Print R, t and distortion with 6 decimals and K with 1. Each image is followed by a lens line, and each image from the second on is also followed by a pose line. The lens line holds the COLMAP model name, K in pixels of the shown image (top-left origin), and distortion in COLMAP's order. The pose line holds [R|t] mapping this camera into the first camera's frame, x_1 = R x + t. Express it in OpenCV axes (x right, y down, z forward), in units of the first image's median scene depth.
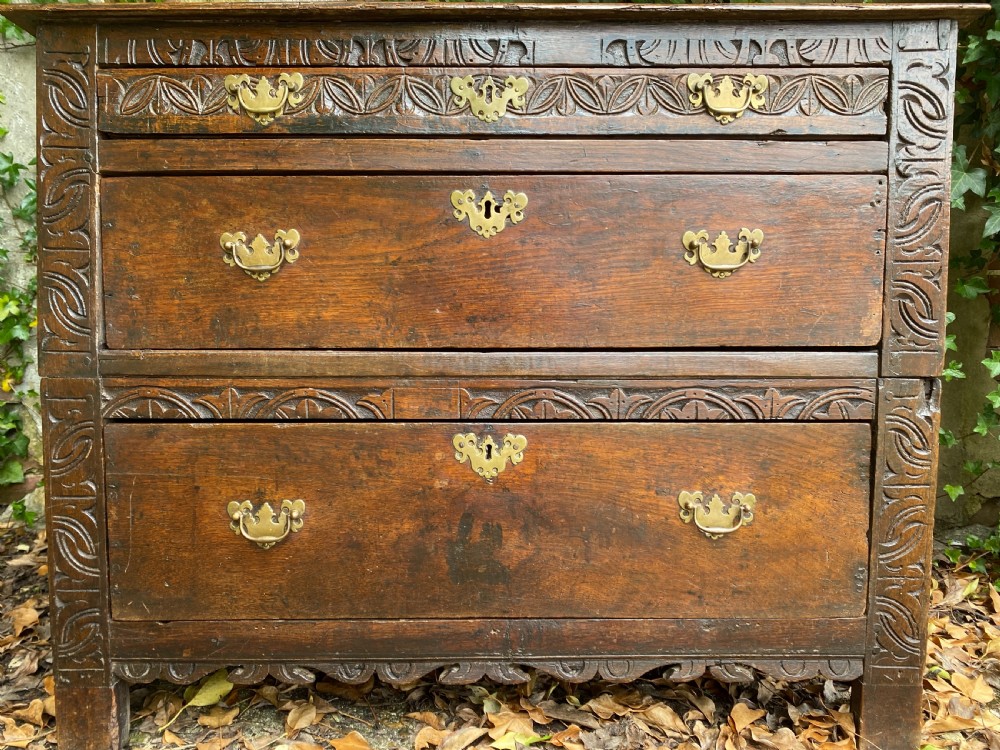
lens RADIAL K [[772.1, 0, 500.9], [0, 772.1, 381.4], [0, 0, 1]] dist [0.000731, 0.006207]
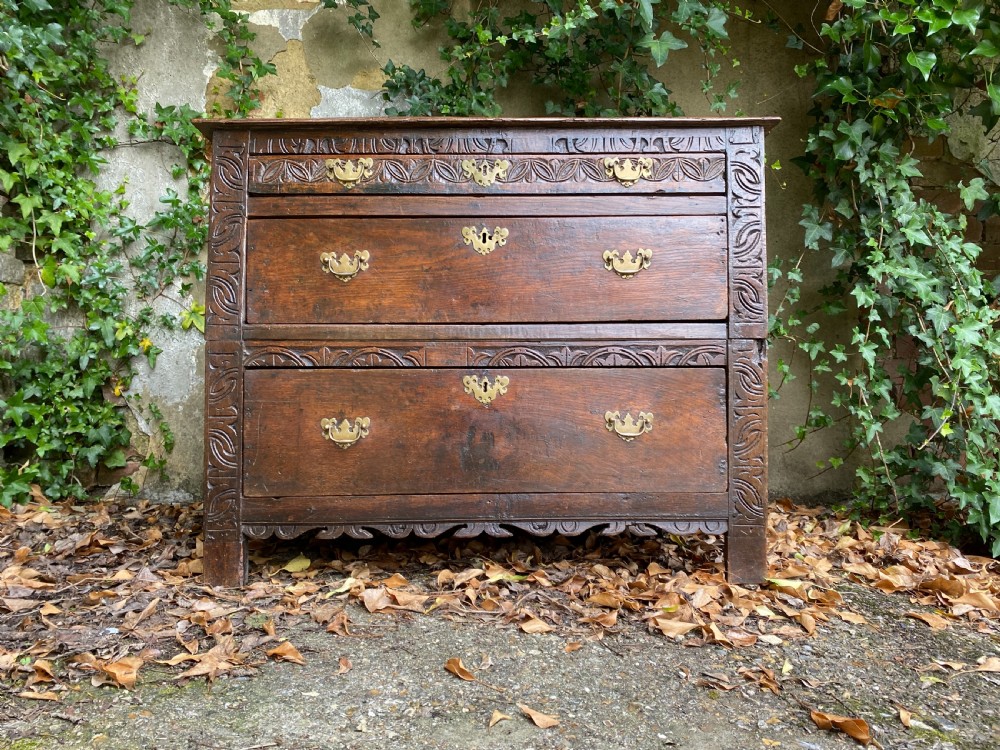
lens RADIAL K [[764.3, 0, 503.9], [0, 764.3, 376.7], [0, 0, 1]] dist [0.051691, -0.050326]
pose [[0.999978, -0.004910, 0.004564, 0.015501], [0.005389, 0.993713, -0.111827, 0.249928], [-0.003987, 0.111849, 0.993717, -0.580001]]
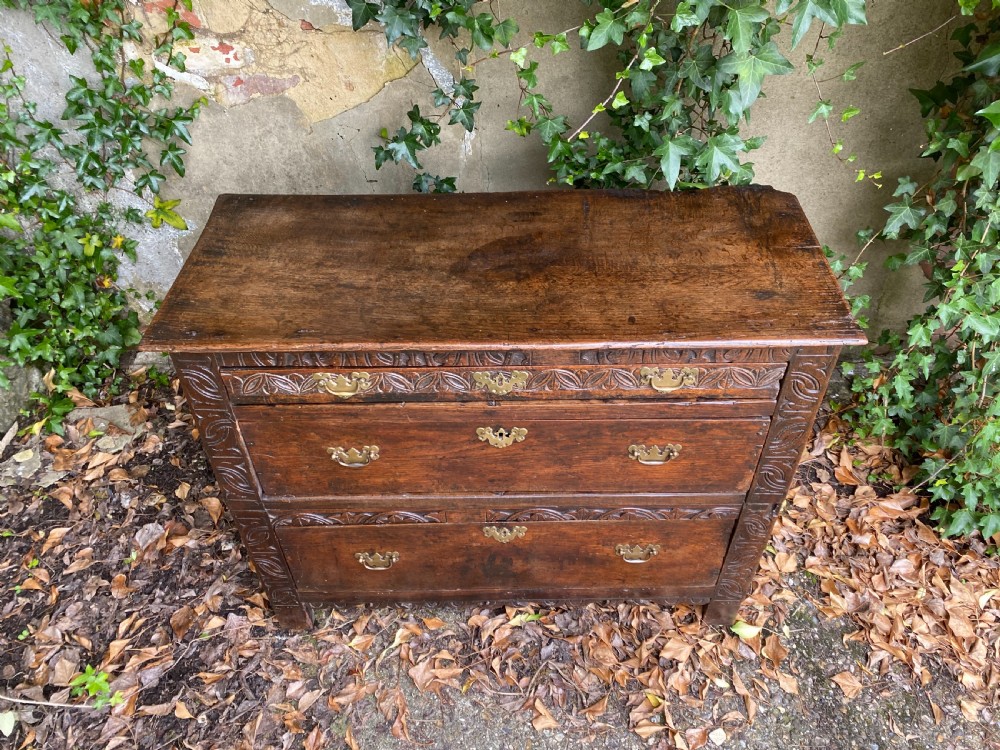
lens RADIAL K [[764.3, 0, 503.9], [0, 764.3, 376.7], [0, 0, 1]] dist [0.051691, -0.050326]
pose [[0.999851, -0.012299, -0.012098, 0.008021], [0.017185, 0.771717, 0.635734, -1.248513], [0.001517, -0.635848, 0.771813, -0.078318]]
